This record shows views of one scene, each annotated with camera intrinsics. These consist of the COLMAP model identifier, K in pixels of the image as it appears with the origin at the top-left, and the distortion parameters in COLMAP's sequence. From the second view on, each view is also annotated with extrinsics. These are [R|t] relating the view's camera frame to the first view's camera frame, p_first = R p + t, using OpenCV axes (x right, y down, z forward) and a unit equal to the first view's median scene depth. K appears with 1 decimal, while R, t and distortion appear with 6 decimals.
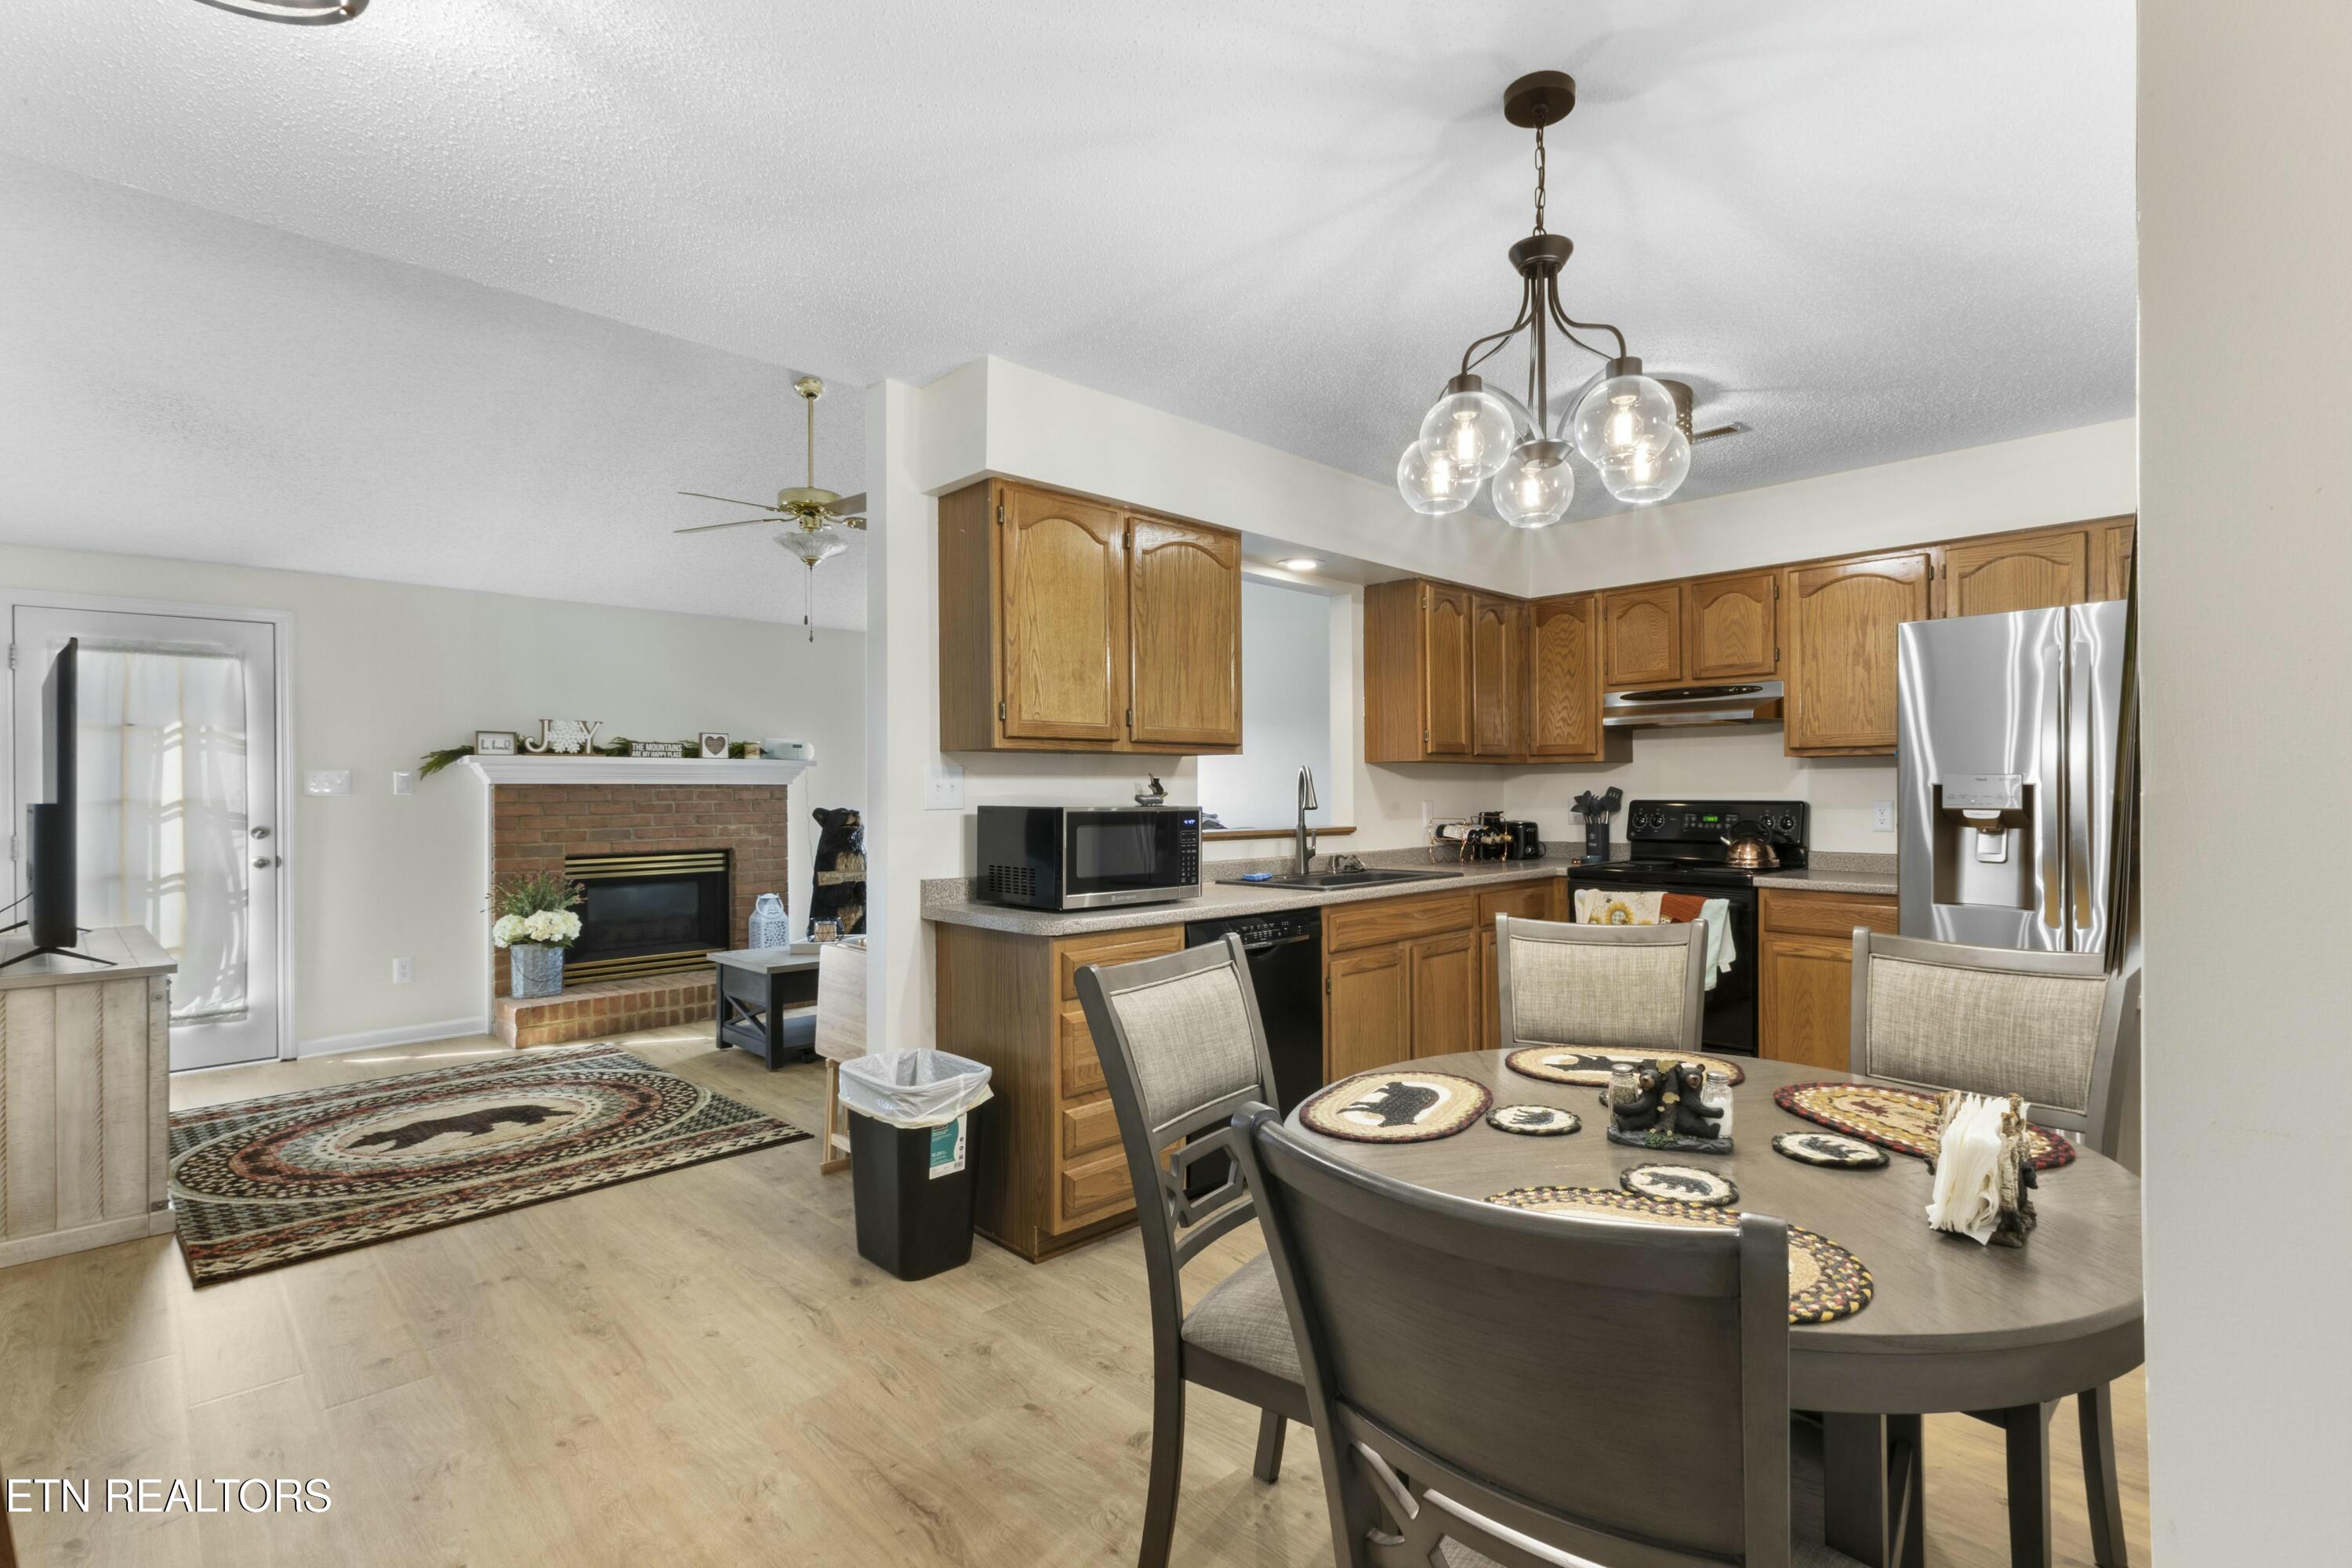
lens RADIAL K [[1122.3, 0, 1262.1], [0, 1122.3, 784.1], [0, 0, 1]] dist [0.003267, -0.001862]
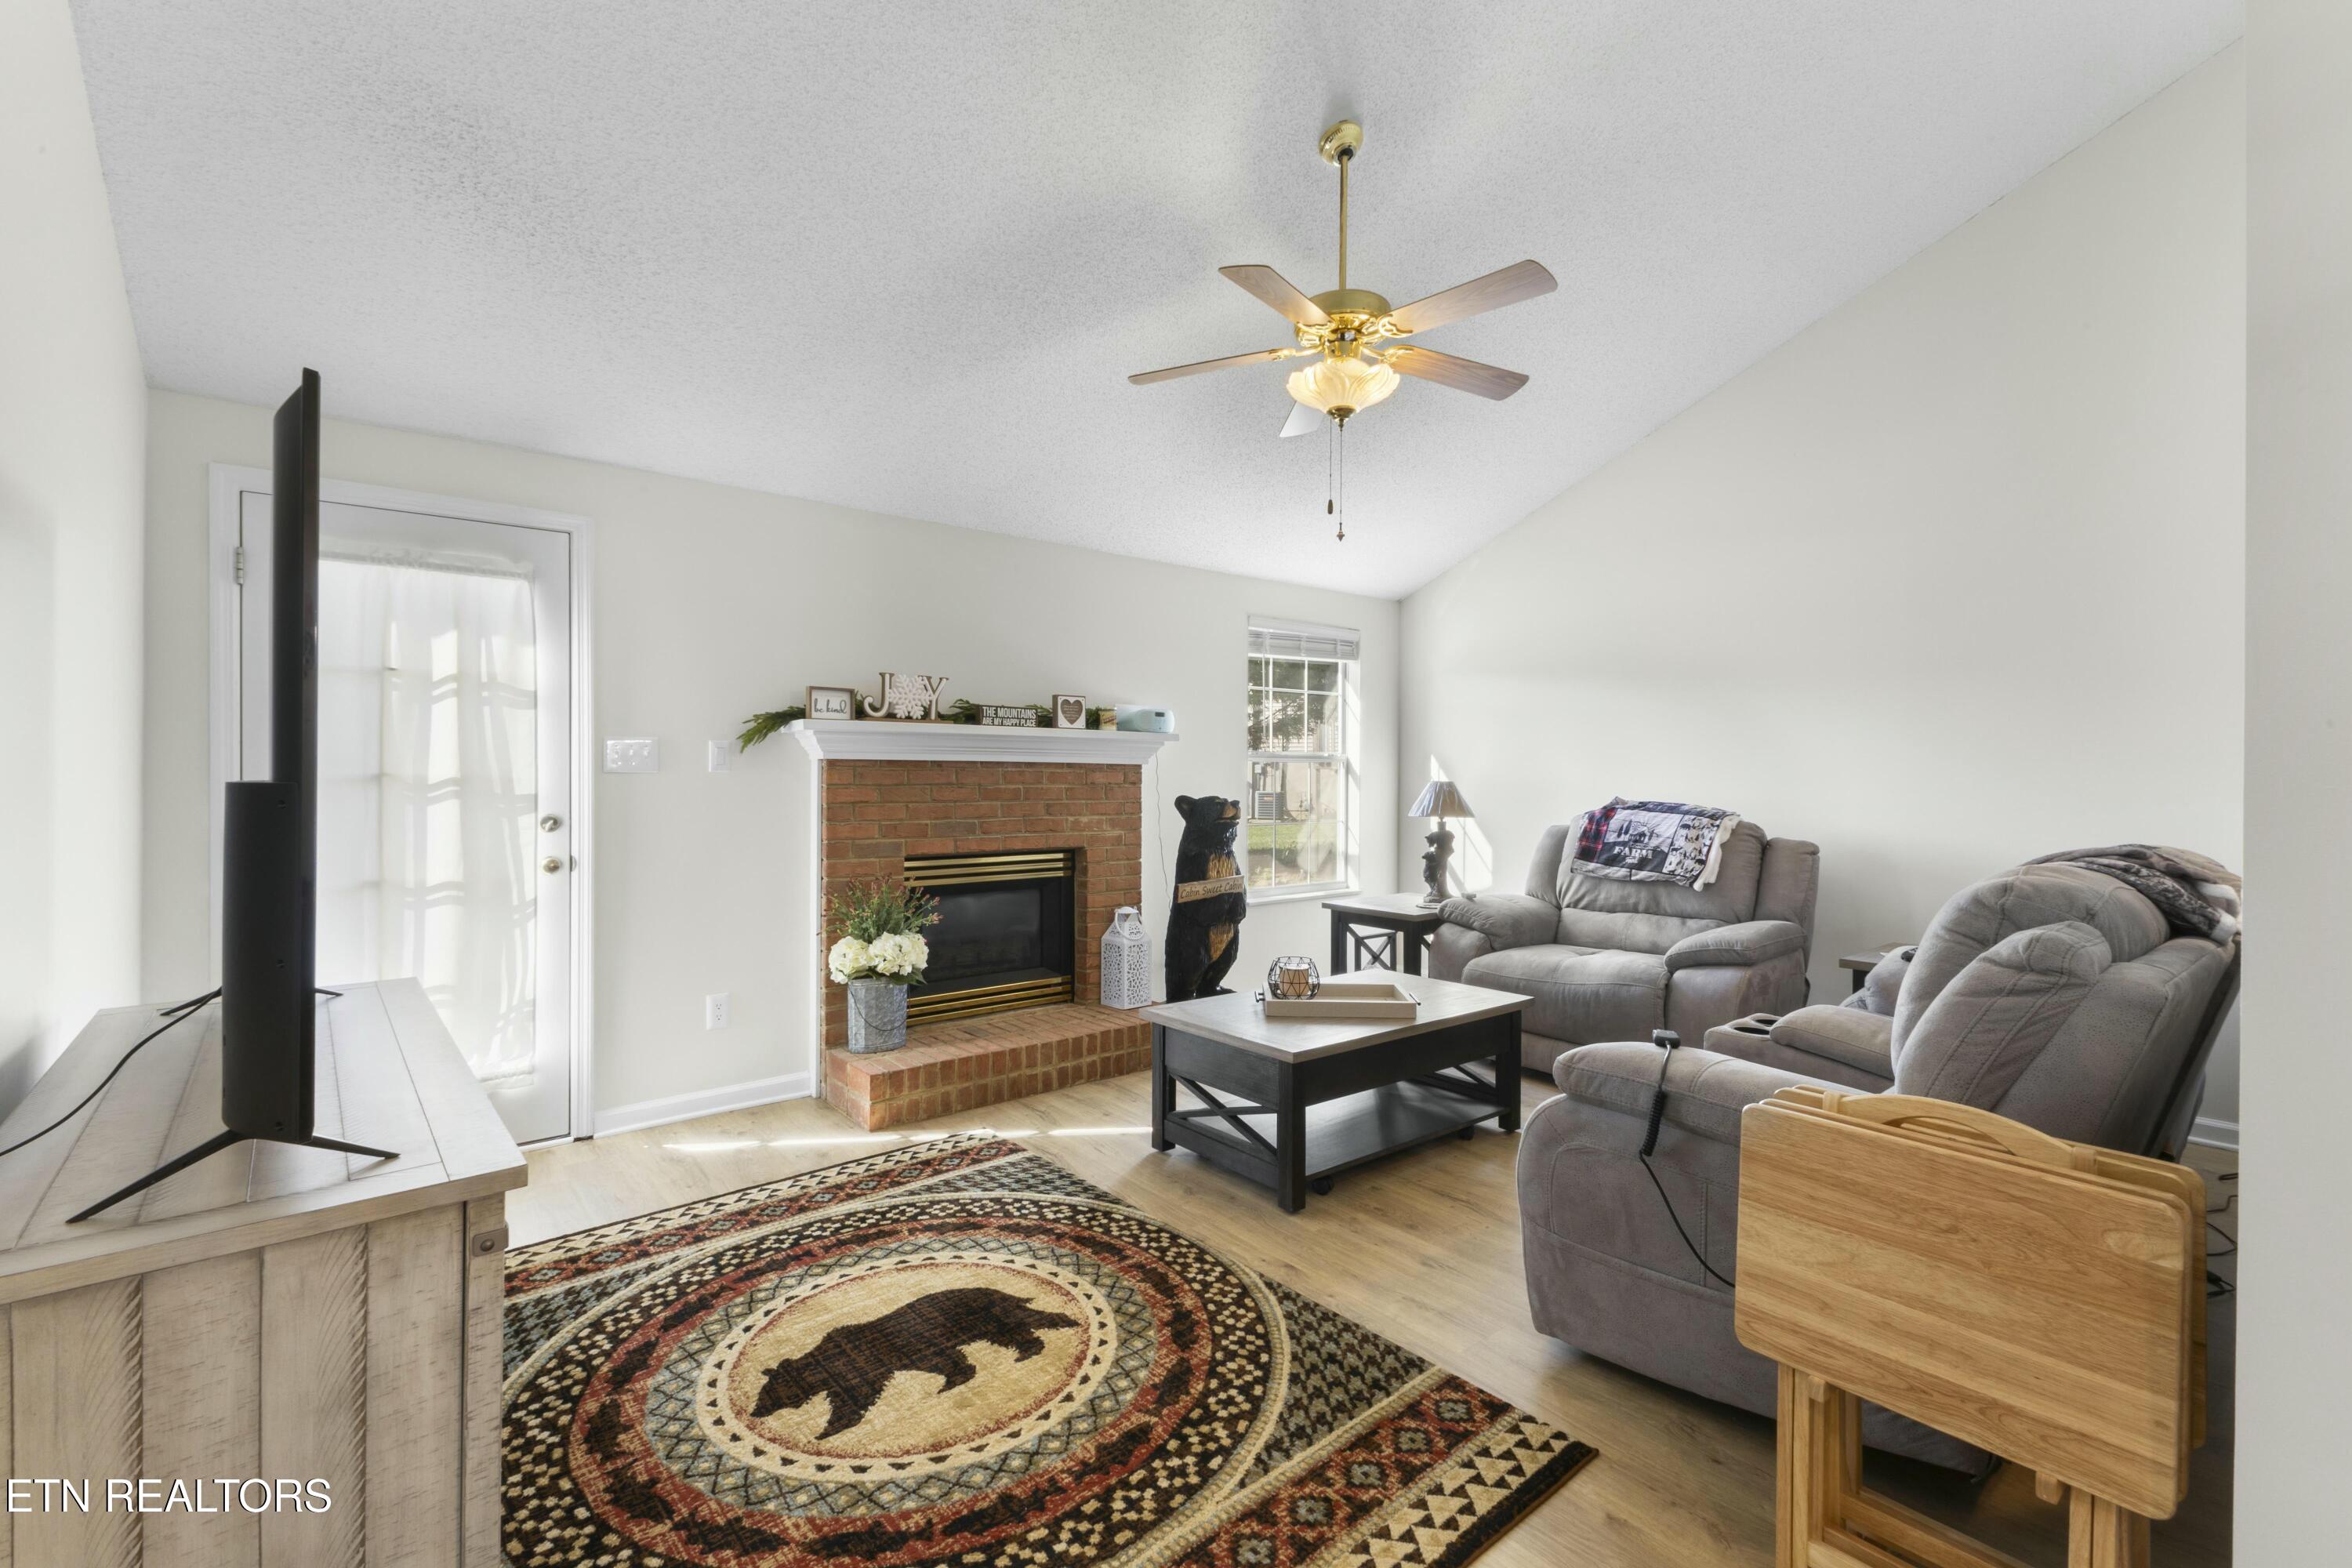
lens RADIAL K [[1021.5, 0, 1157.4], [0, 1021.5, 777.1], [0, 0, 1]] dist [0.003572, 0.001107]
pose [[0.991328, 0.012278, -0.130837, -0.386069], [-0.011440, 0.999909, 0.007155, 0.004551], [0.130913, -0.005596, 0.991378, 0.368433]]
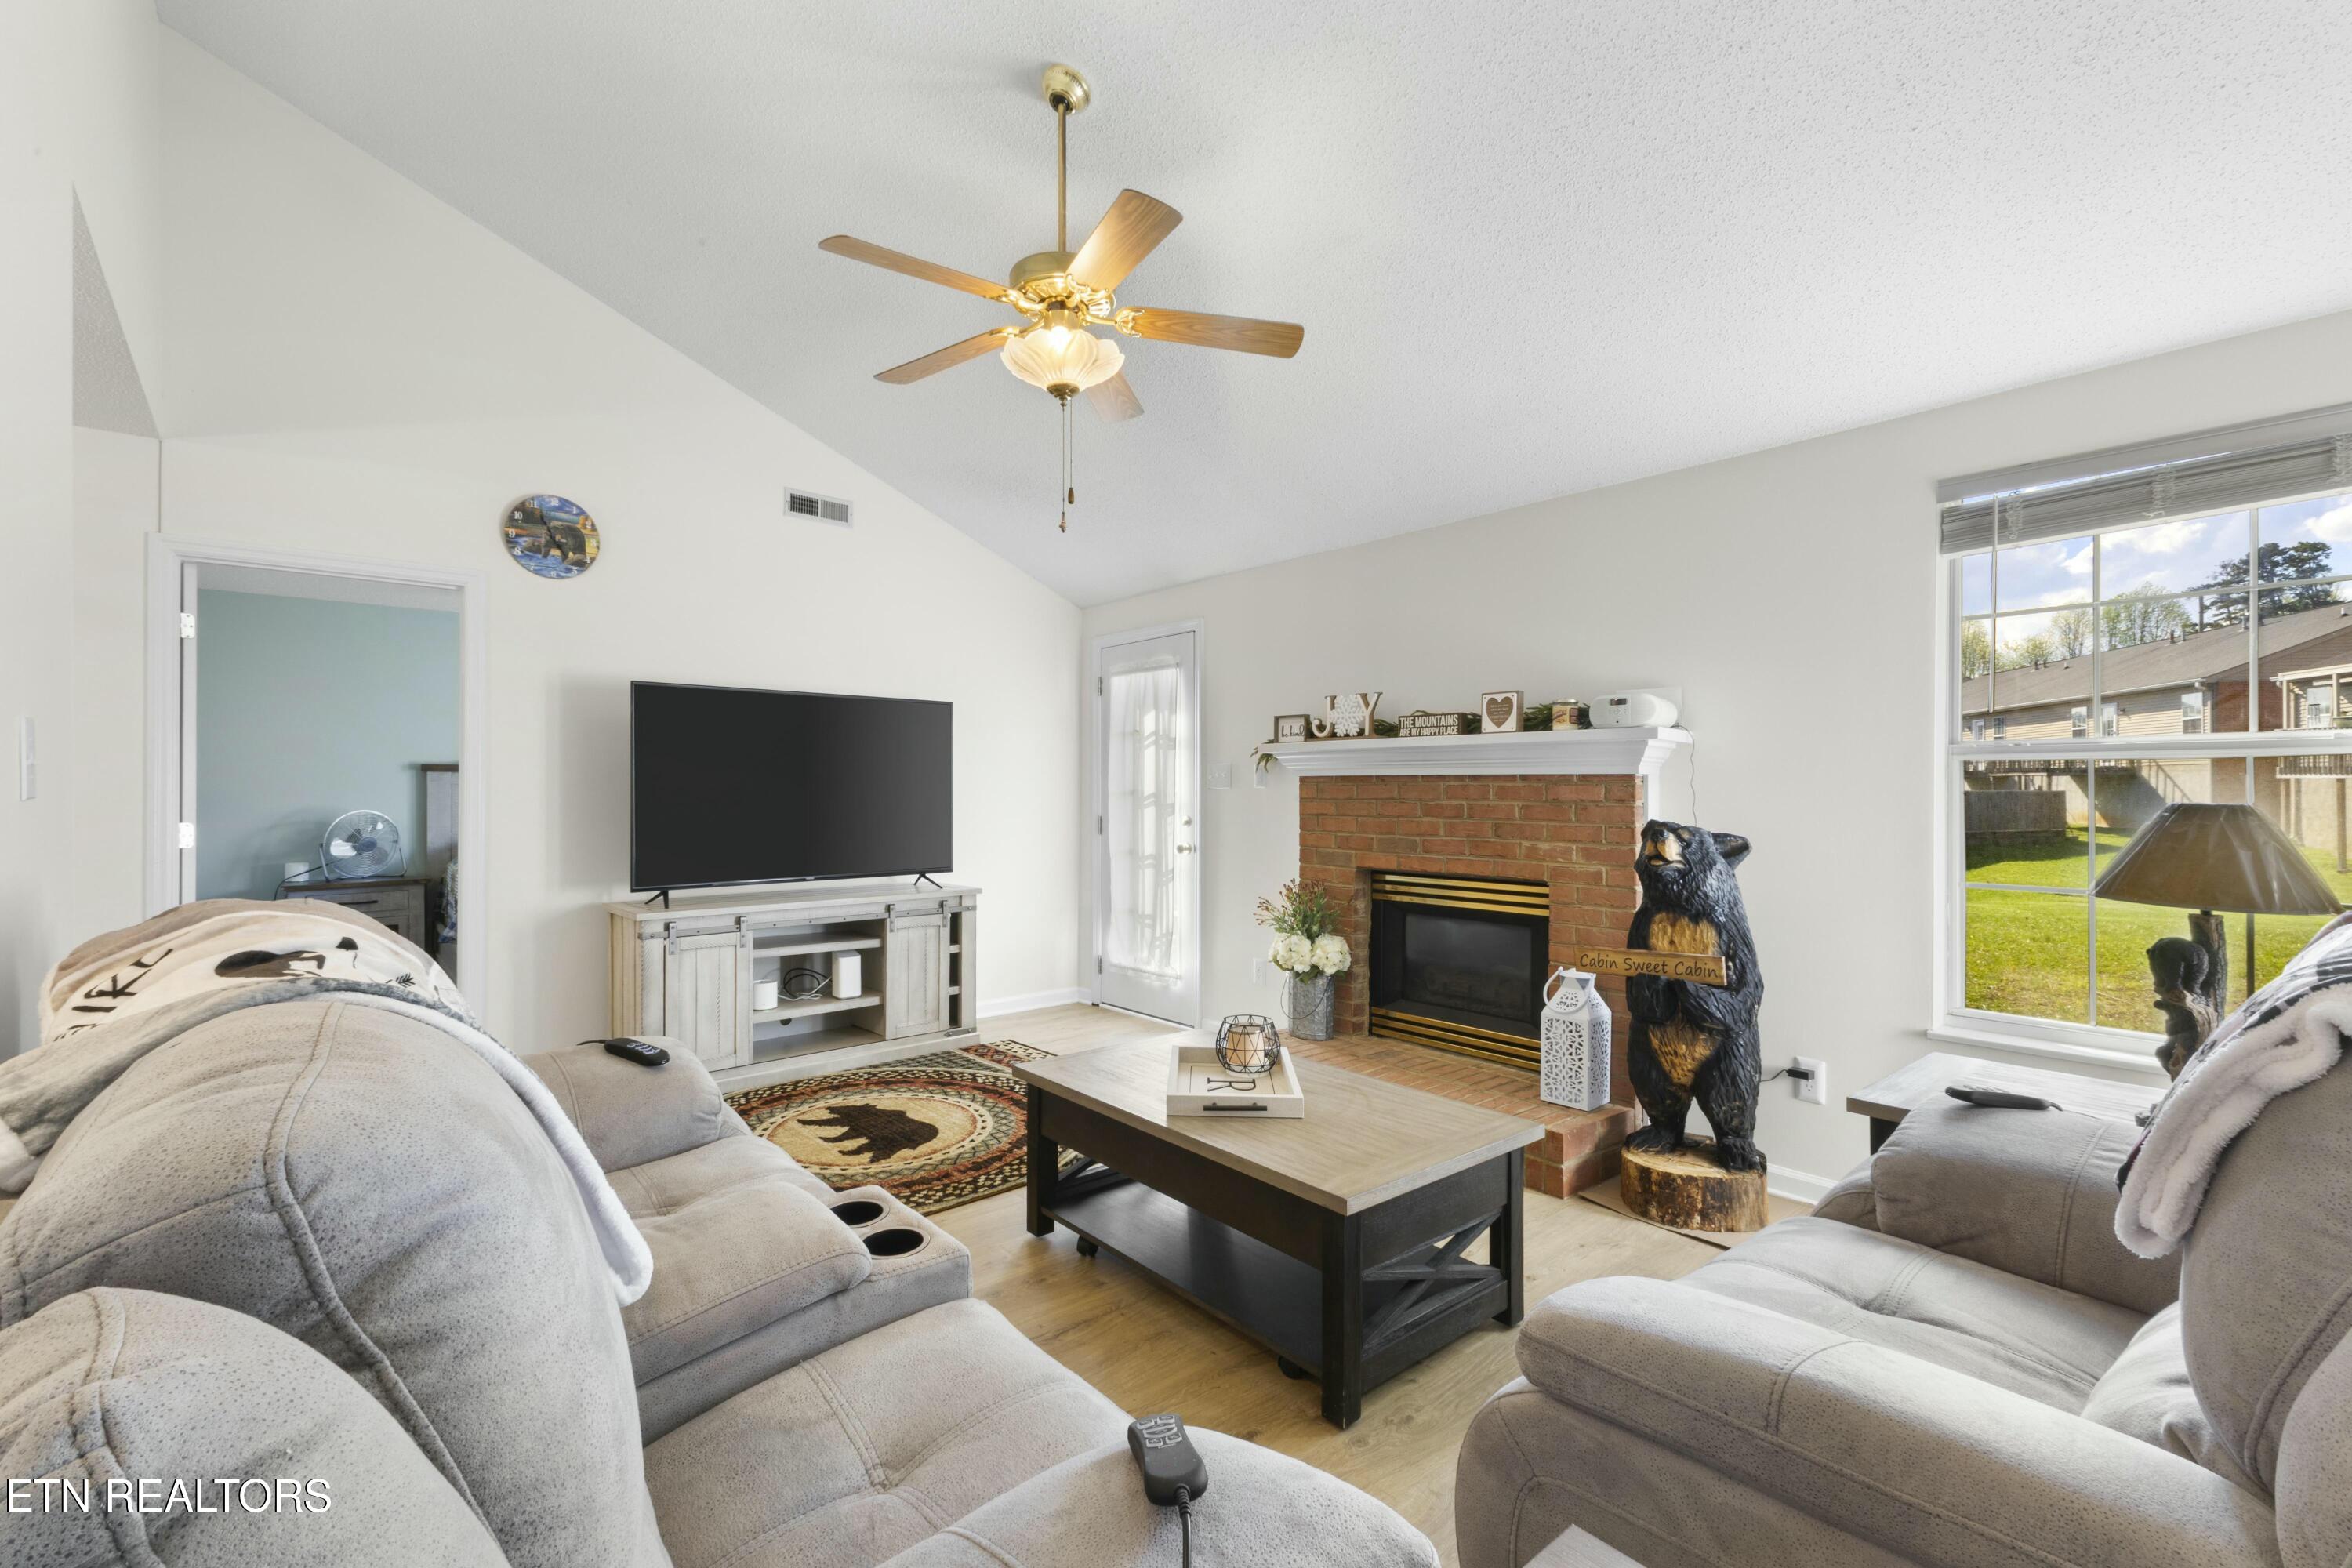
lens RADIAL K [[1021.5, 0, 1172.9], [0, 1021.5, 781.6], [0, 0, 1]] dist [0.003572, 0.001107]
pose [[-0.106281, 0.003290, -0.994331, 0.107498], [0.007946, 0.999965, 0.002460, 0.001200], [0.994304, -0.007639, -0.106304, 1.003363]]
